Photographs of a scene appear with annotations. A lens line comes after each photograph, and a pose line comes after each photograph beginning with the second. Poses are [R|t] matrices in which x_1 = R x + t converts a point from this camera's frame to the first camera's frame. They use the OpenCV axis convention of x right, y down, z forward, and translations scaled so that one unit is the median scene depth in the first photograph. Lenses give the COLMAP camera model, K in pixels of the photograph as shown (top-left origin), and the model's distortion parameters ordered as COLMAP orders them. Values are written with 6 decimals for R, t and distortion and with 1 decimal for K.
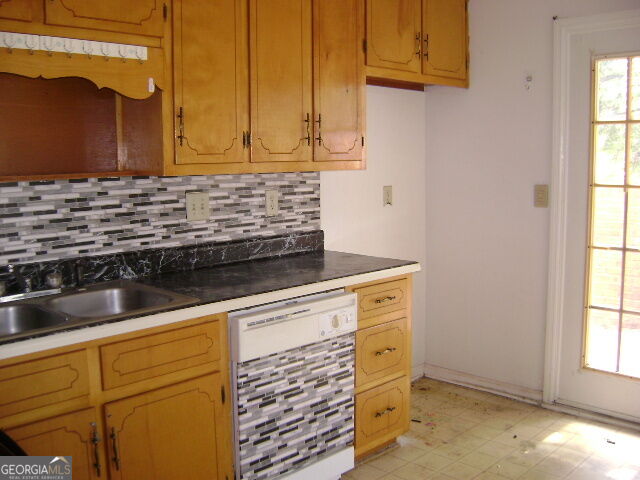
lens RADIAL K [[692.6, 0, 320.0], [0, 692.6, 240.0], [0, 0, 1]] dist [-0.093754, 0.020851]
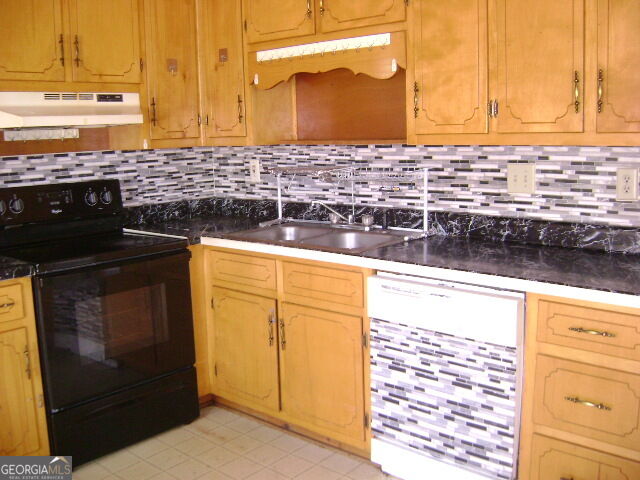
lens RADIAL K [[718.6, 0, 320.0], [0, 718.6, 240.0], [0, 0, 1]] dist [-0.026225, -0.027350]
pose [[0.024610, 0.170464, -0.985057, 0.866540], [-0.094329, 0.981355, 0.167466, -0.112464], [0.995237, 0.088798, 0.040231, 0.747759]]
